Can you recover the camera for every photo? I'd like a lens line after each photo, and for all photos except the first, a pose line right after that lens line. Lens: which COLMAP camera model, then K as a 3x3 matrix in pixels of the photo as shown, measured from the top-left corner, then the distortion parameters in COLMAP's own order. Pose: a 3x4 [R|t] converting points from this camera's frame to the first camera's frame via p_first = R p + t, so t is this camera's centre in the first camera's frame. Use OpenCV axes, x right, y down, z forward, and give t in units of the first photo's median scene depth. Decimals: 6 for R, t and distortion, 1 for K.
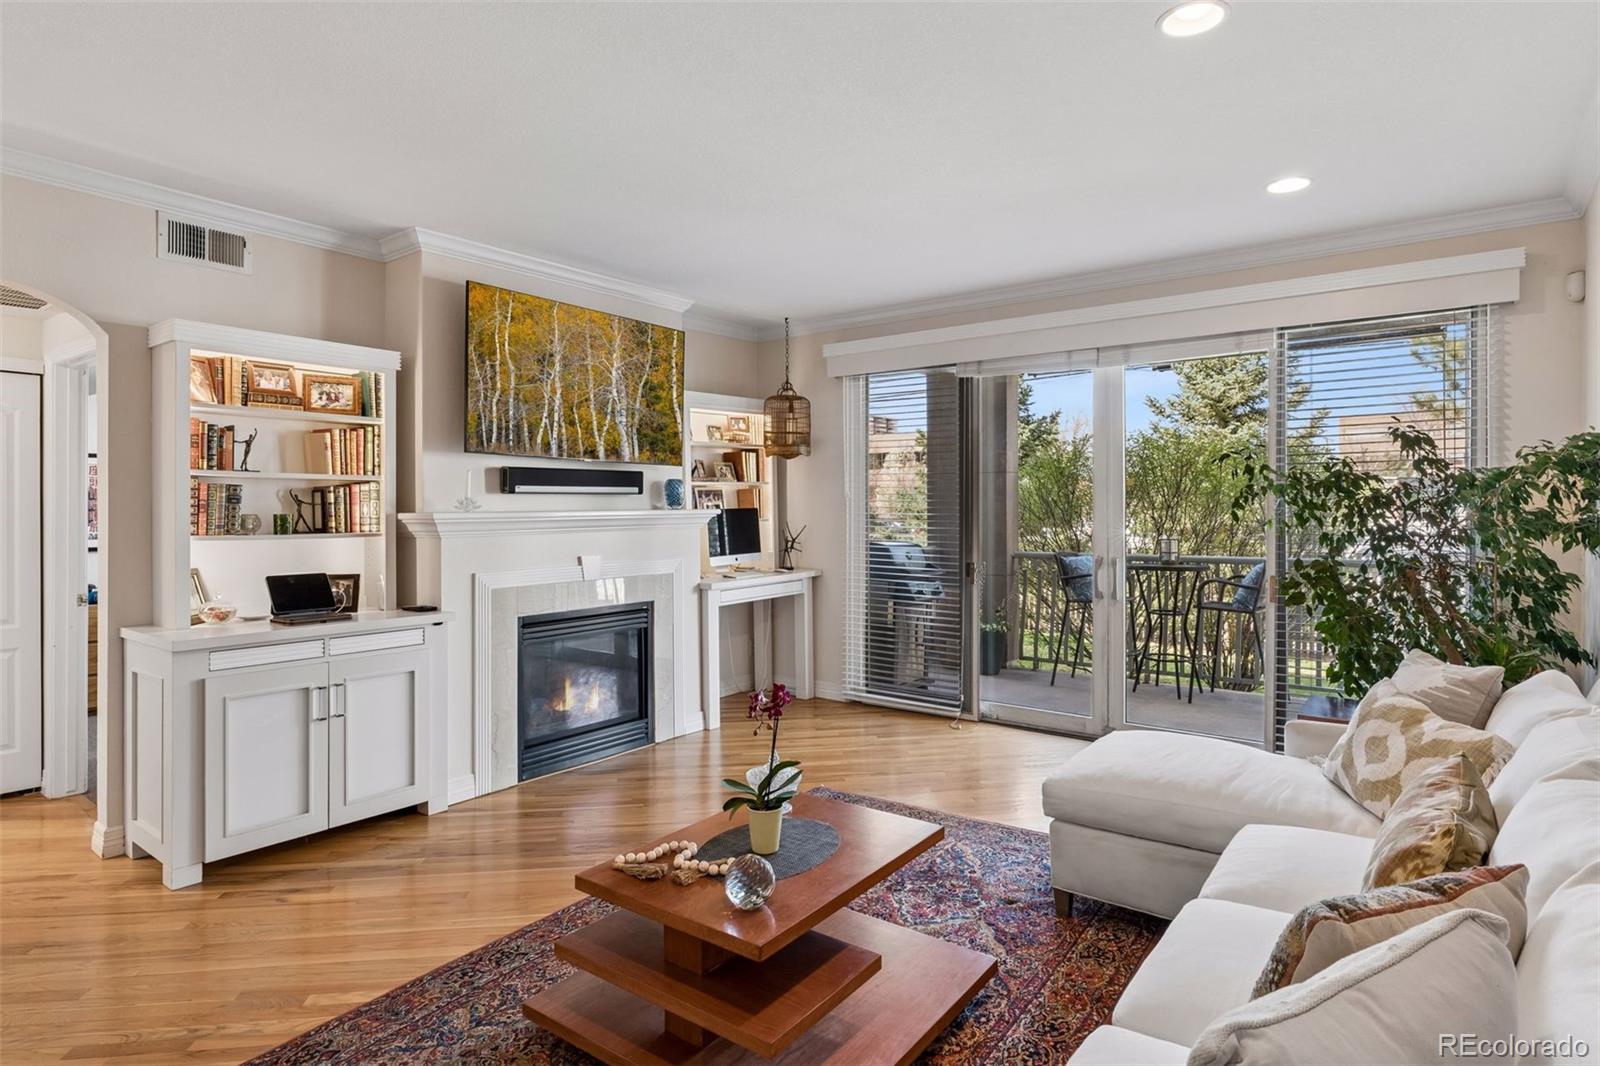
lens RADIAL K [[871.2, 0, 799.7], [0, 871.2, 519.6], [0, 0, 1]] dist [0.001361, 0.000143]
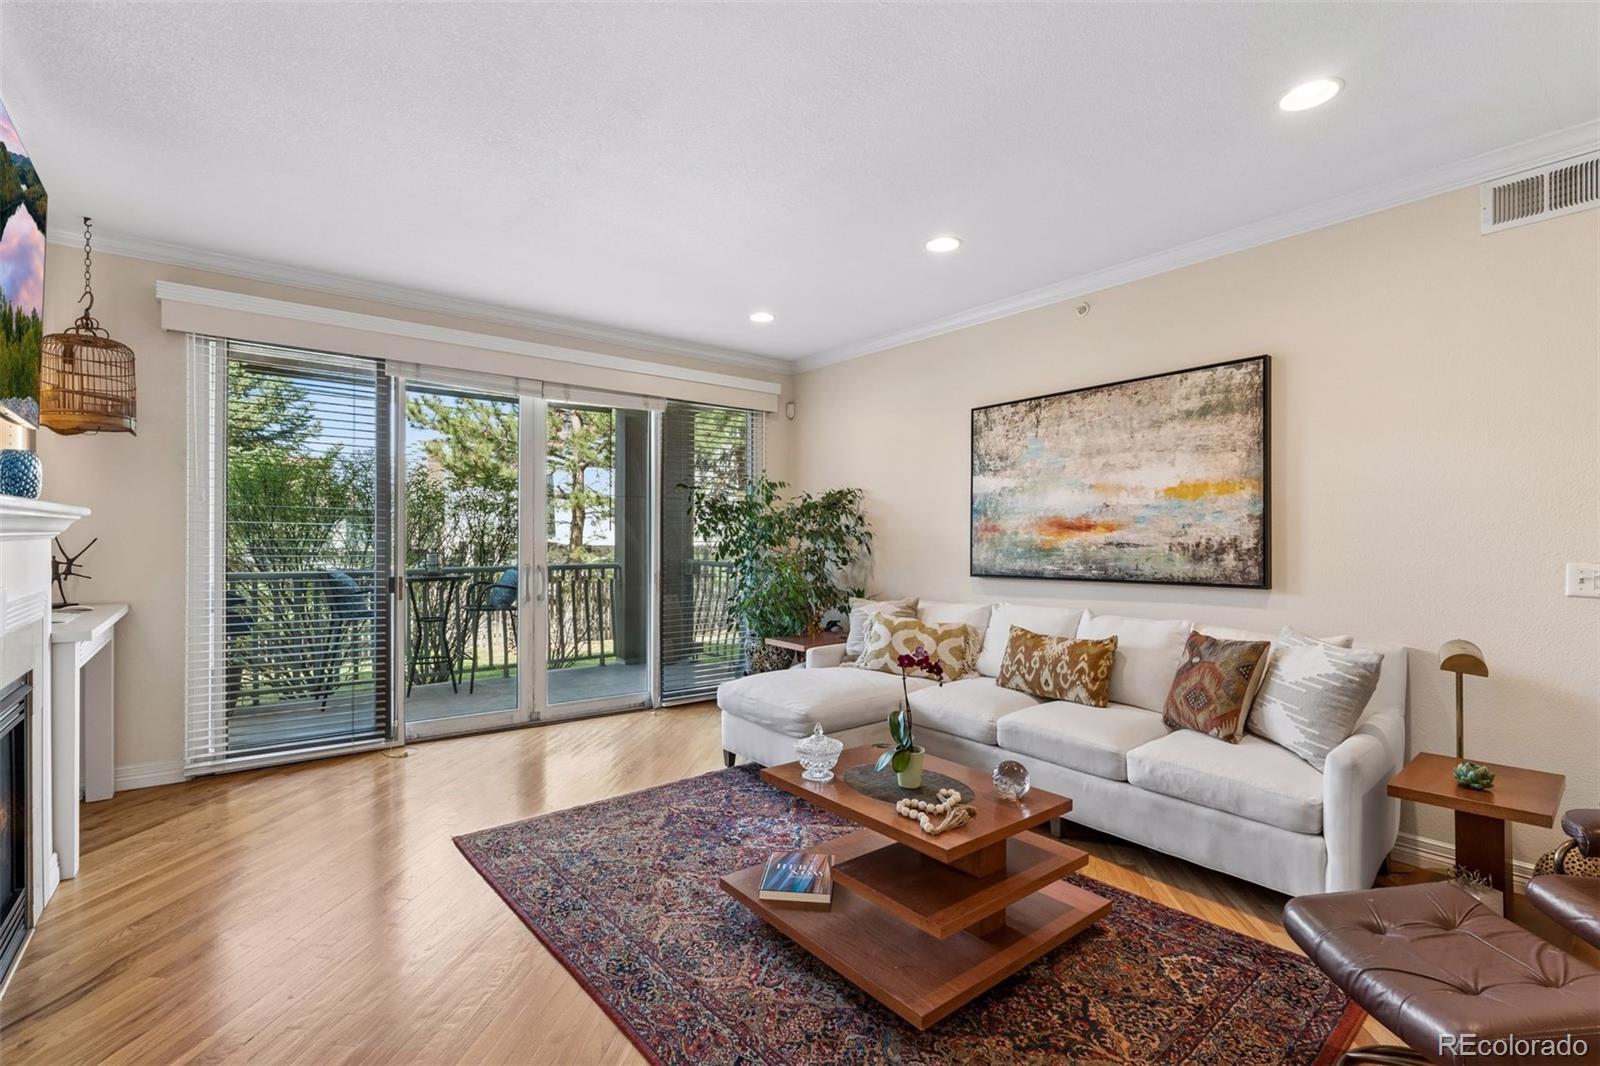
lens RADIAL K [[742.5, 0, 802.6], [0, 742.5, 541.1], [0, 0, 1]] dist [-0.004682, -0.000156]
pose [[0.228630, 0.001481, 0.973512, -0.583335], [0.009062, 0.999952, -0.003650, 0.022165], [-0.973471, 0.009656, 0.228606, 0.488525]]
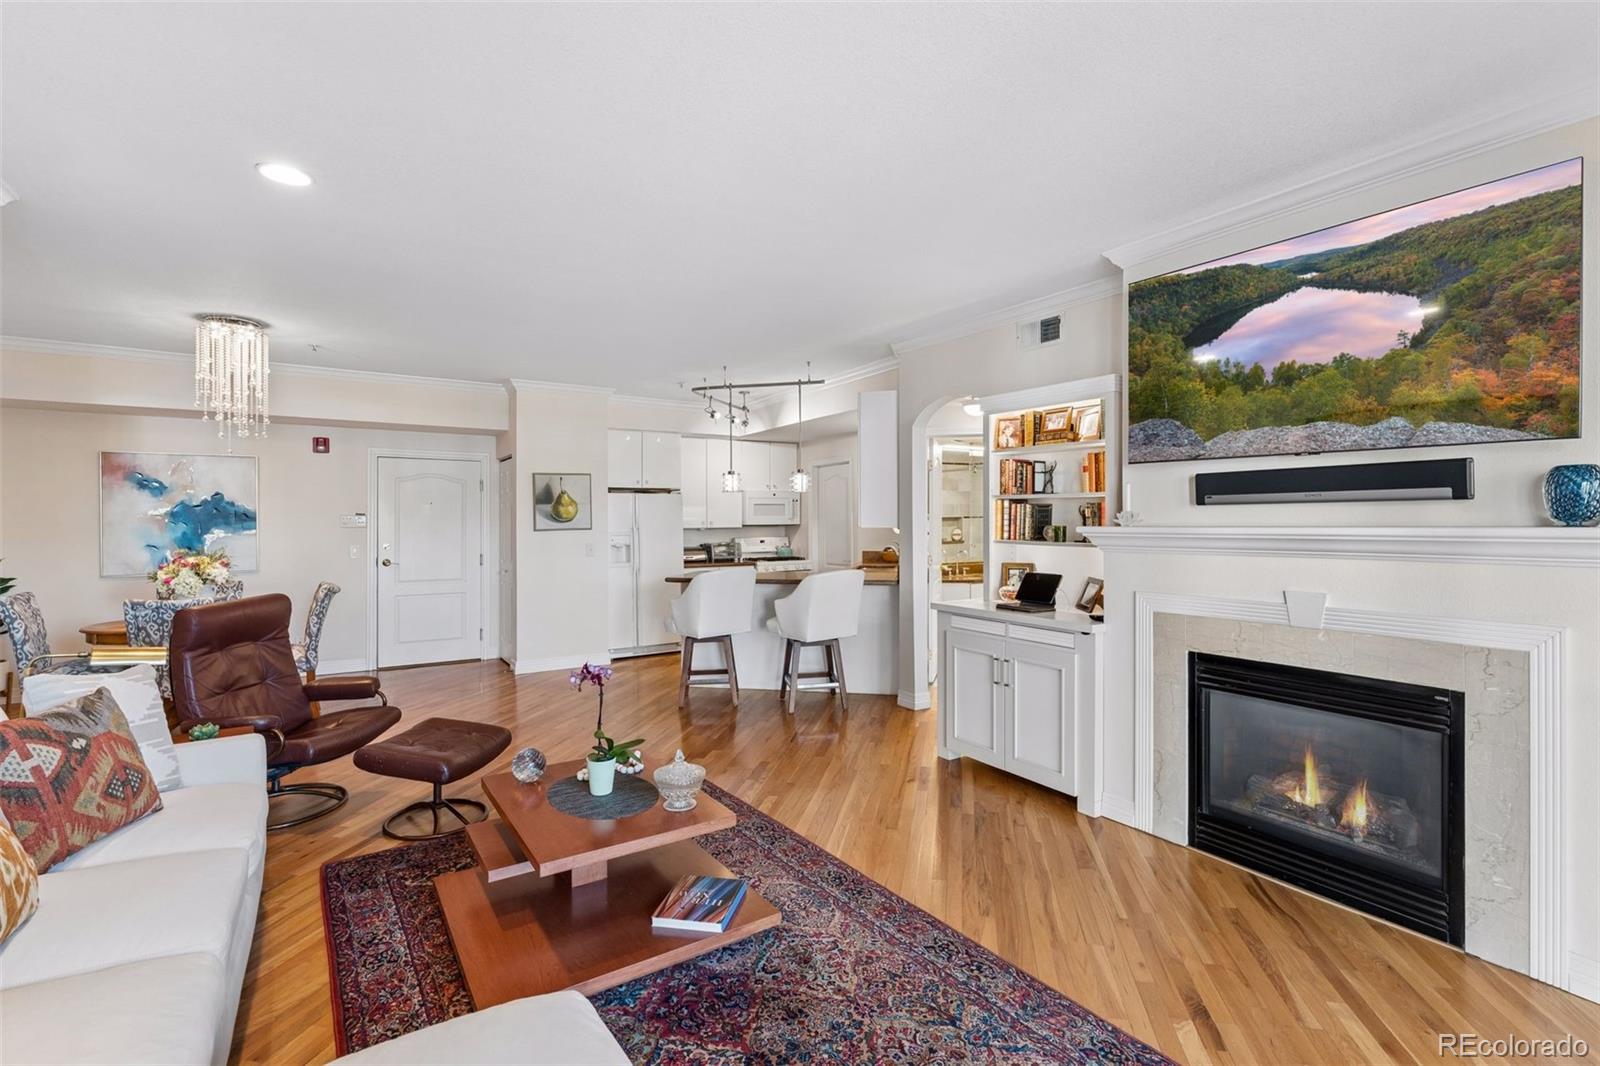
lens RADIAL K [[742.5, 0, 802.4], [0, 742.5, 516.6], [0, 0, 1]] dist [-0.004682, -0.000156]
pose [[-0.319187, -0.000197, -0.947692, 0.483173], [-0.014699, 0.999881, 0.004743, -0.017026], [0.947578, 0.015444, -0.319152, 0.872300]]
